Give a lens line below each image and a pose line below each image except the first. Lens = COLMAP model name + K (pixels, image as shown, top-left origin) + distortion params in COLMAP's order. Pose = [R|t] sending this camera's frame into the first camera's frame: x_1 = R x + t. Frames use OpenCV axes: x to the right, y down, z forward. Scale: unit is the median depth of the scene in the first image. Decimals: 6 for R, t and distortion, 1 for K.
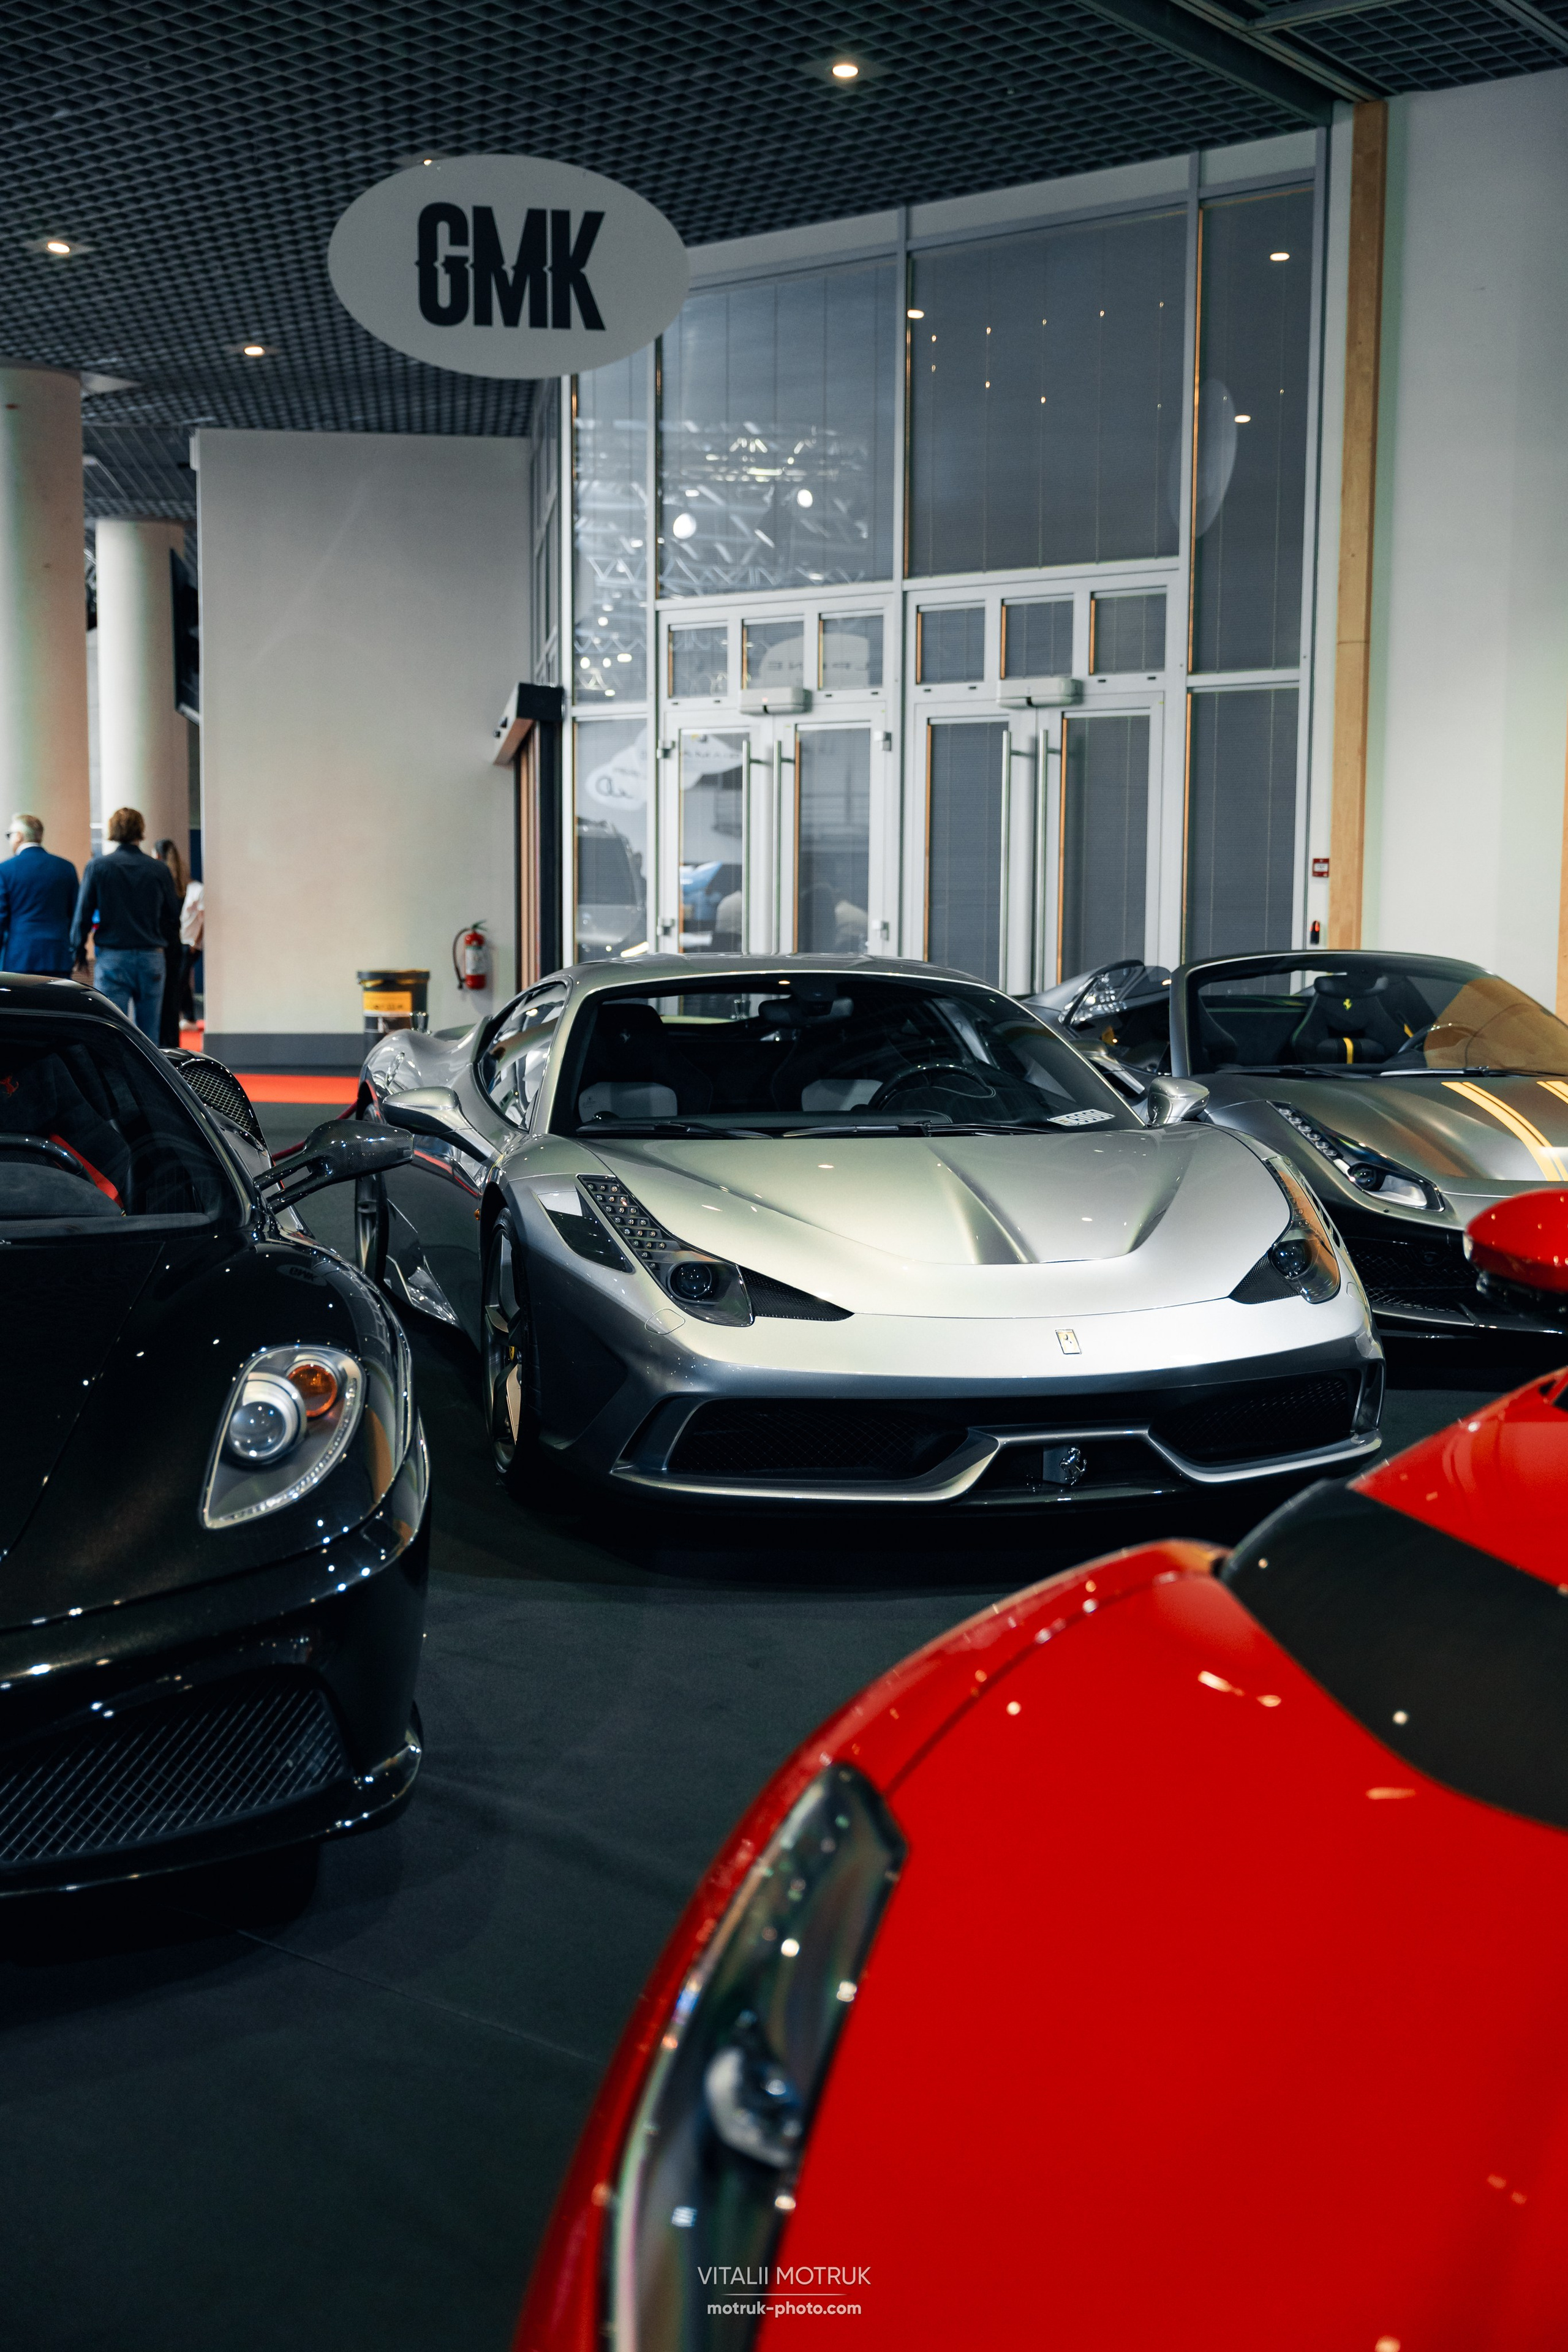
lens RADIAL K [[2620.9, 0, 783.4], [0, 2620.9, 1181.6], [0, 0, 1]] dist [-0.004497, 0.000000]
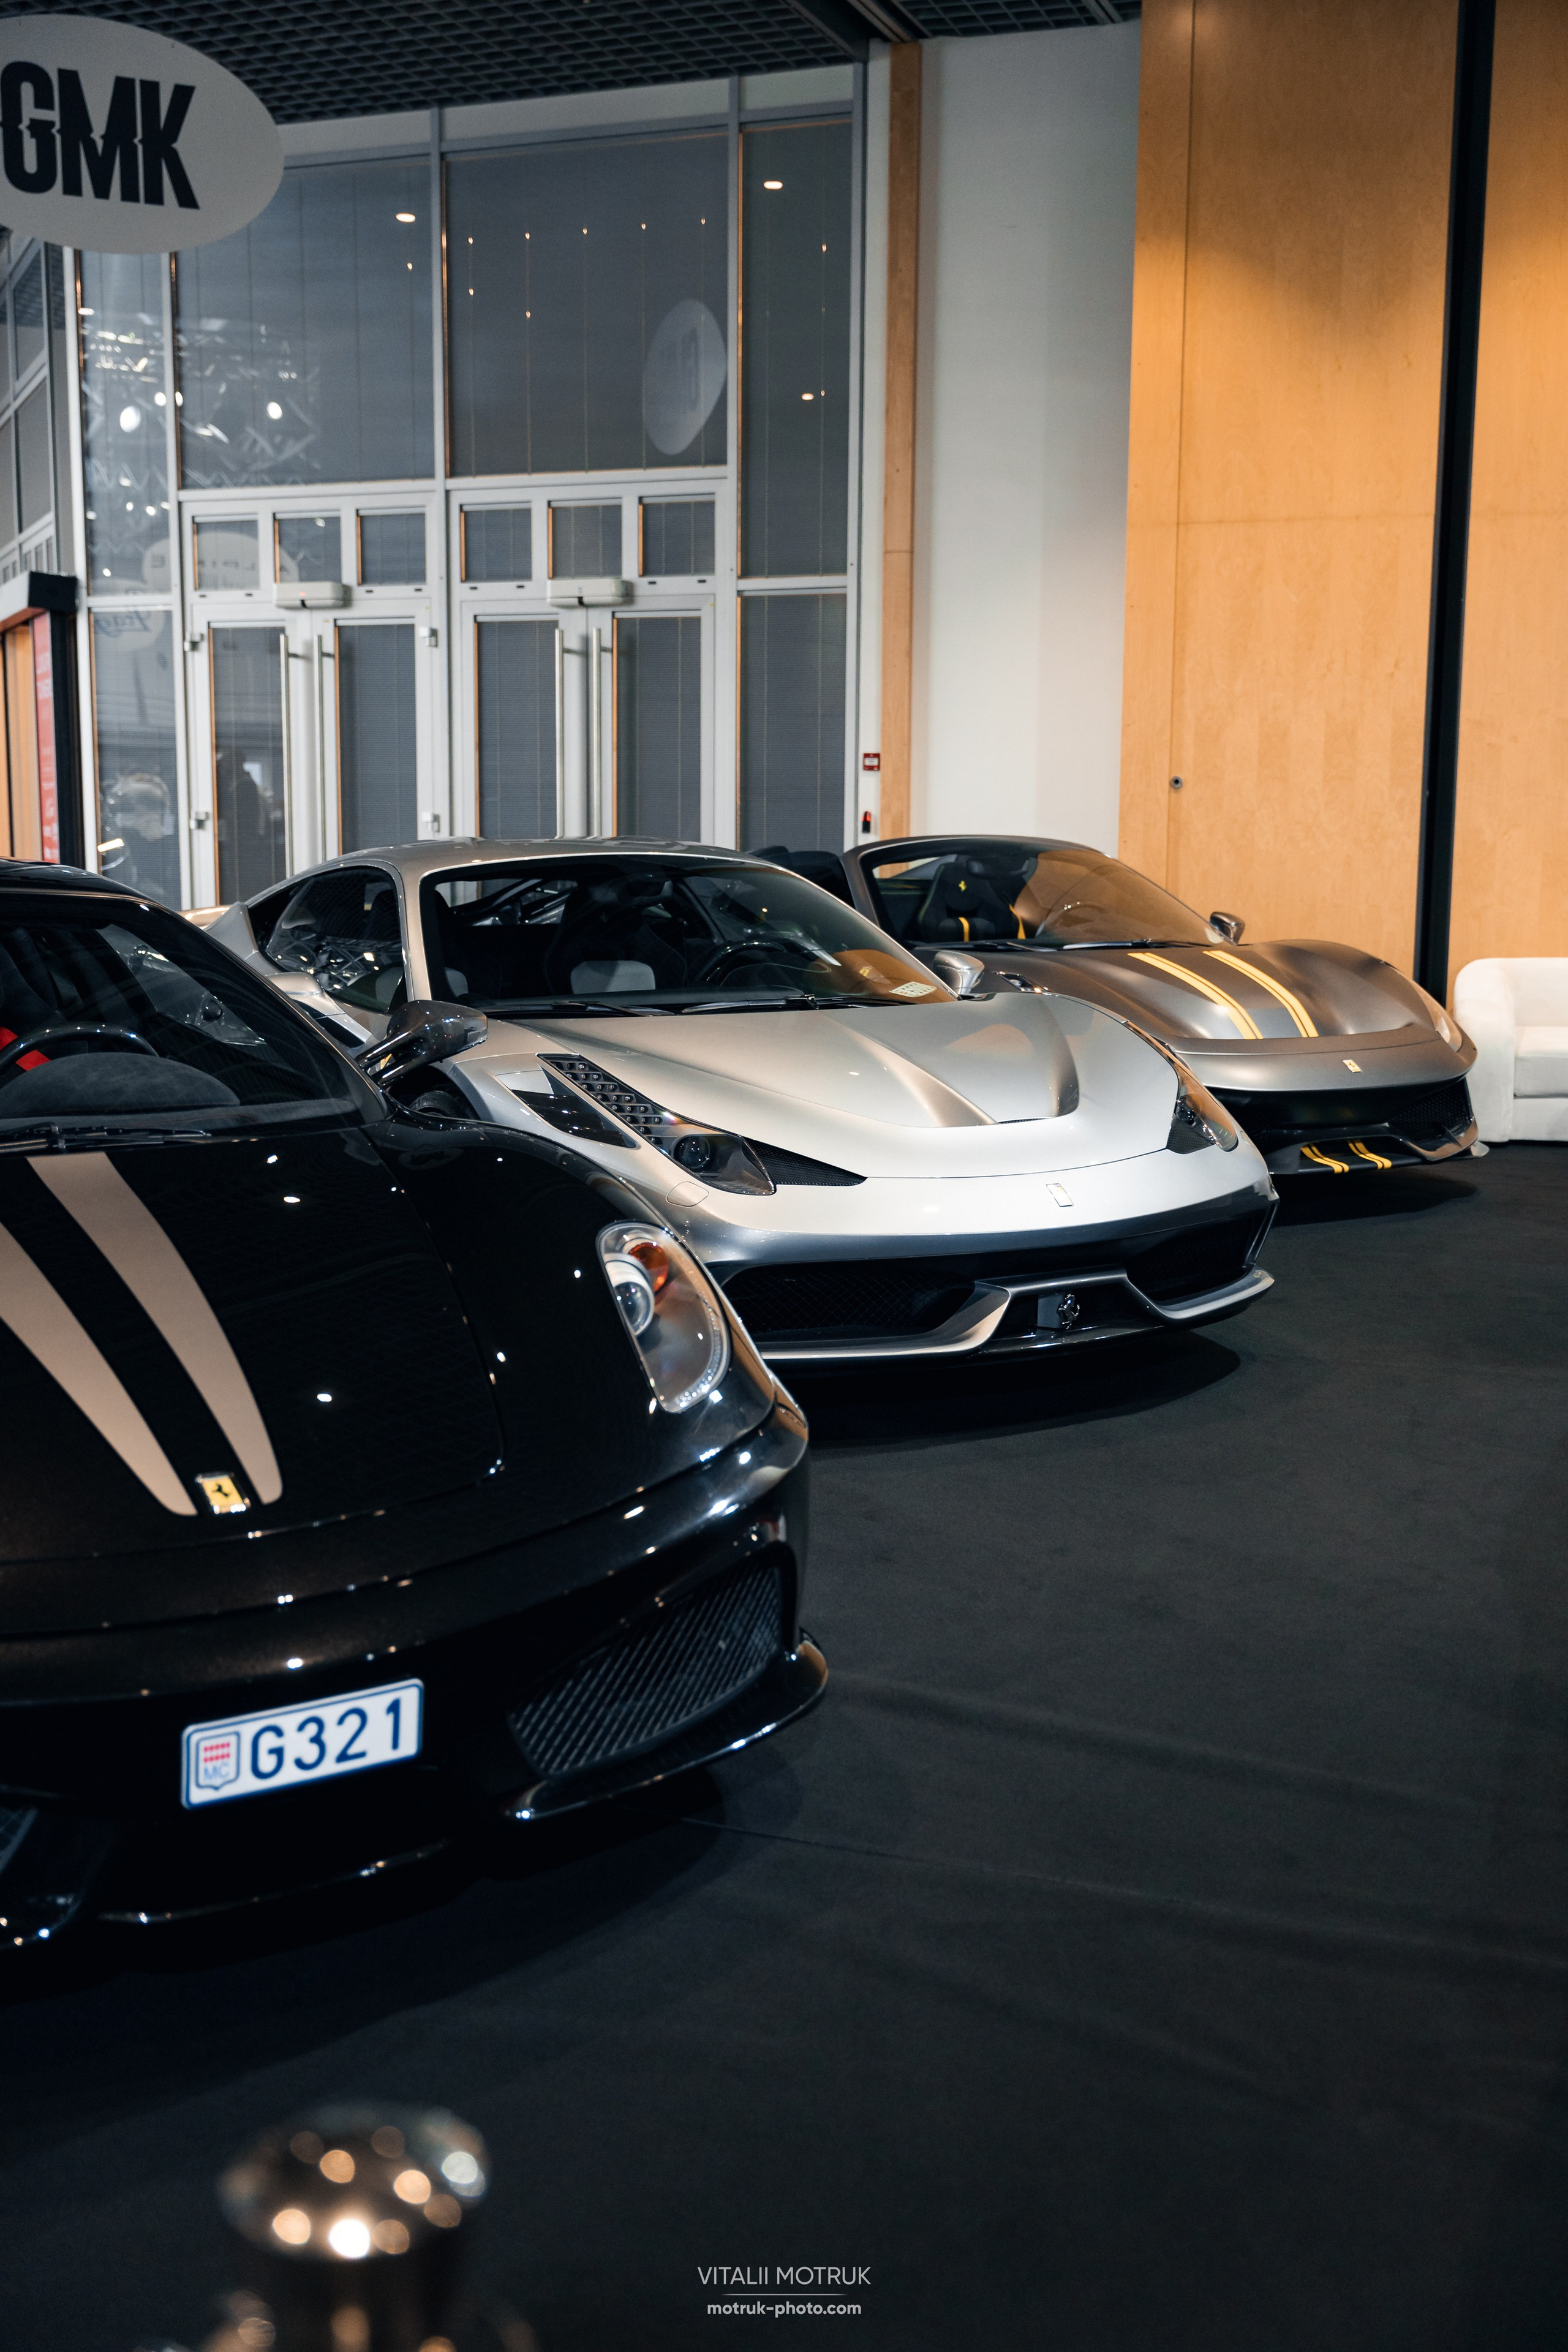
lens RADIAL K [[2462.3, 0, 783.5], [0, 2462.3, 1167.1], [0, 0, 1]] dist [0.000773, 0.000000]
pose [[0.956316, -0.042772, 0.289189, -0.131709], [0.031372, 0.998541, 0.043943, 0.001116], [-0.290647, -0.032951, 0.956263, 0.035643]]
